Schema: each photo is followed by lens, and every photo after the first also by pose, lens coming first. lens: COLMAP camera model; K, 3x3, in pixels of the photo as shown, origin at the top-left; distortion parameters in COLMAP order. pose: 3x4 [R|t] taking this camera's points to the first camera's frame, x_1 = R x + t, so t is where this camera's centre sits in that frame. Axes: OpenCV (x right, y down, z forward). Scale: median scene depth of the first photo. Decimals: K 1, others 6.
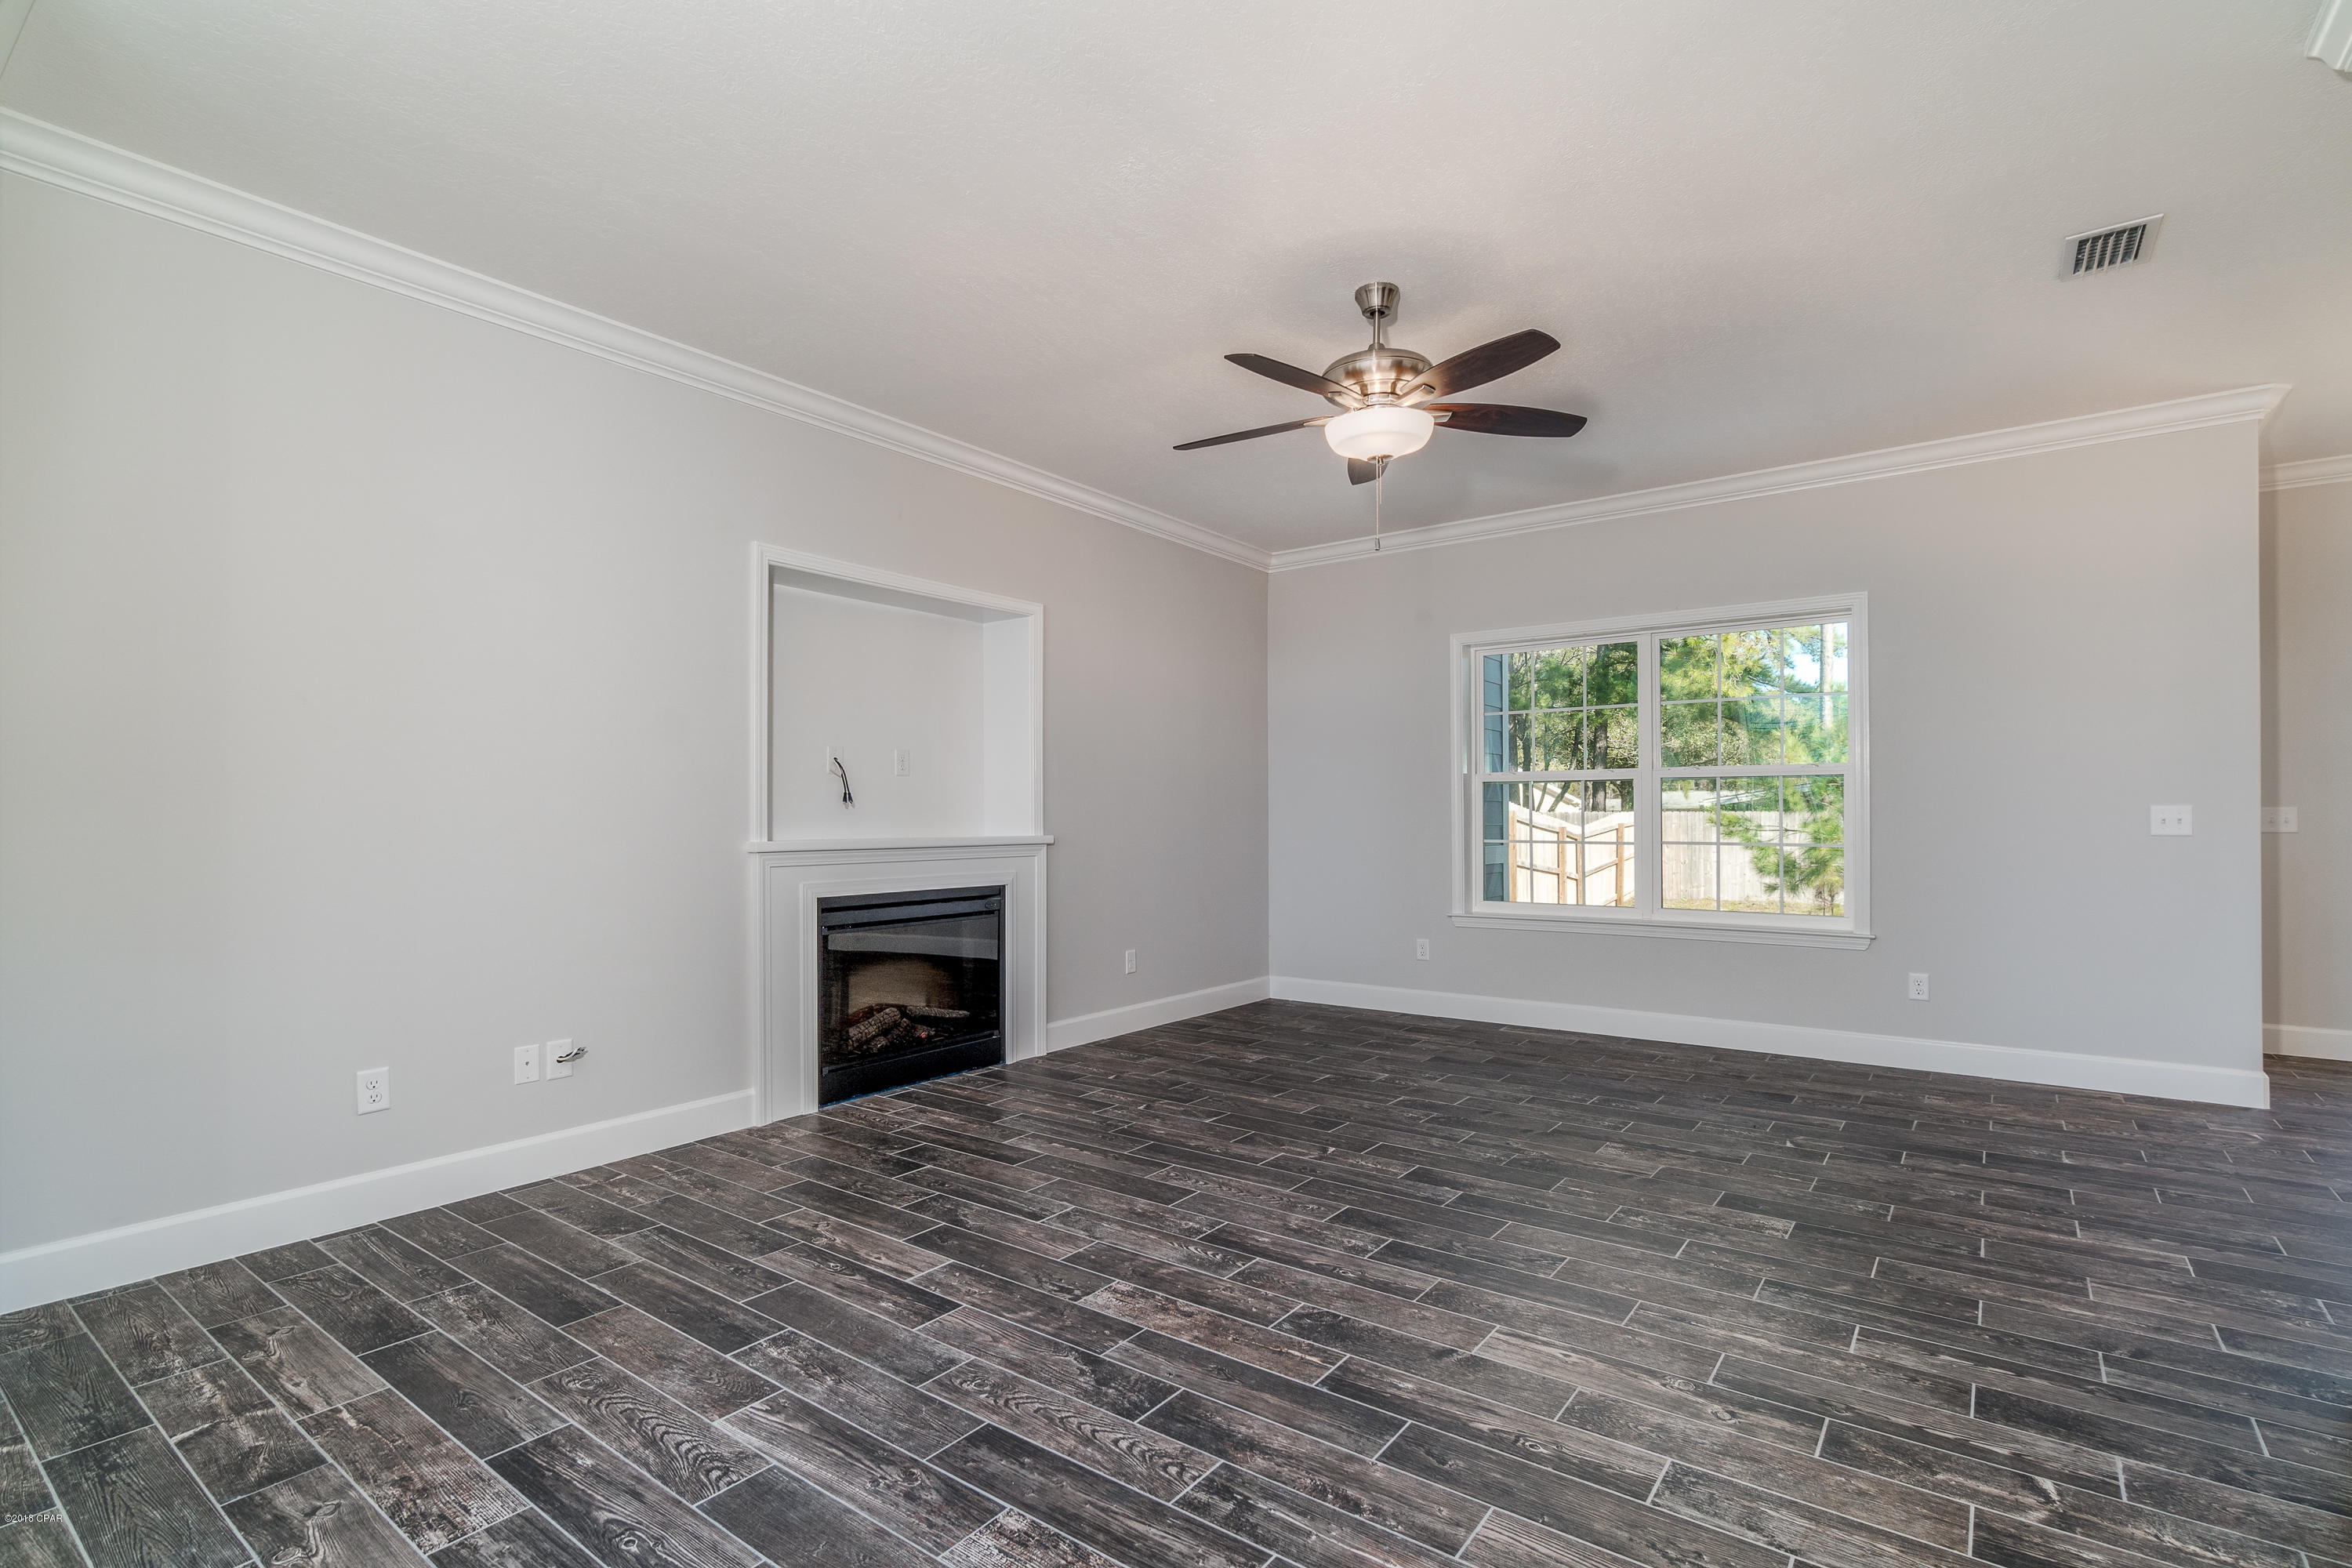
lens RADIAL K [[1049.4, 0, 1201.1], [0, 1049.4, 809.6], [0, 0, 1]] dist [-0.003441, 0.000325]
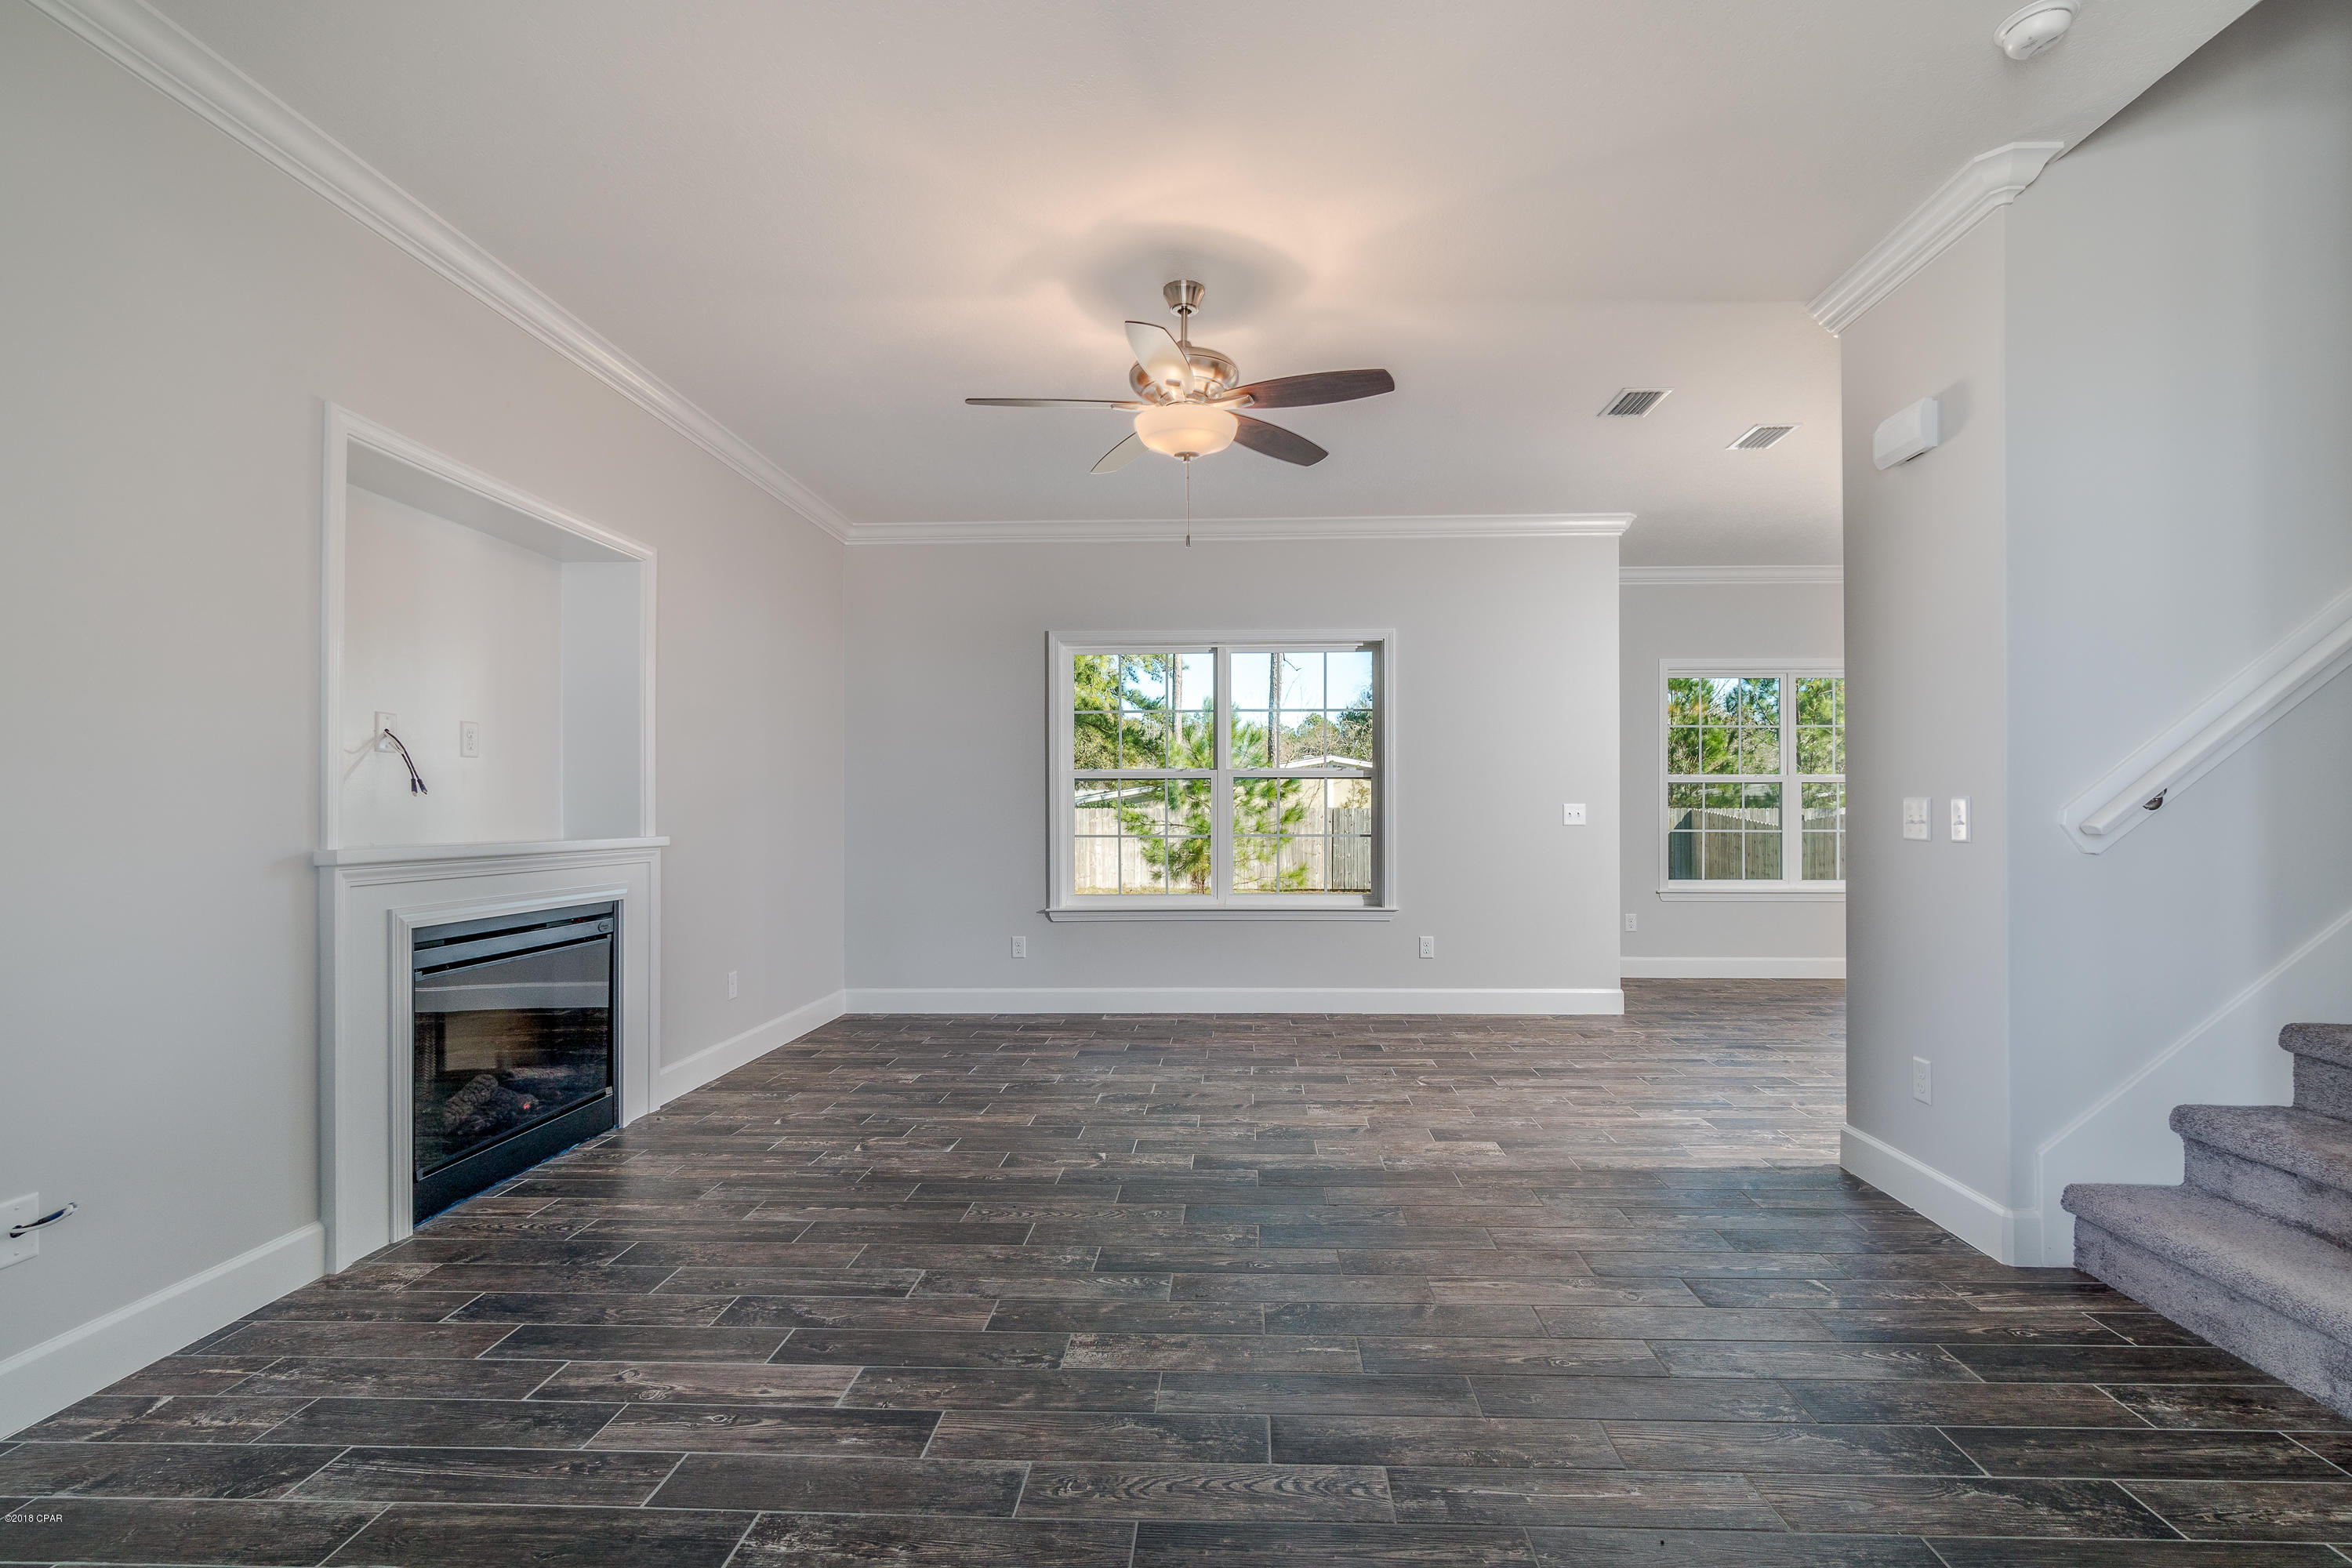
lens RADIAL K [[1049.4, 0, 1201.1], [0, 1049.4, 809.6], [0, 0, 1]] dist [-0.003441, 0.000325]
pose [[0.836687, 0.000010, 0.547682, -0.302182], [-0.001700, 0.999995, 0.002578, 0.001076], [-0.547679, -0.003088, 0.836683, 0.124565]]
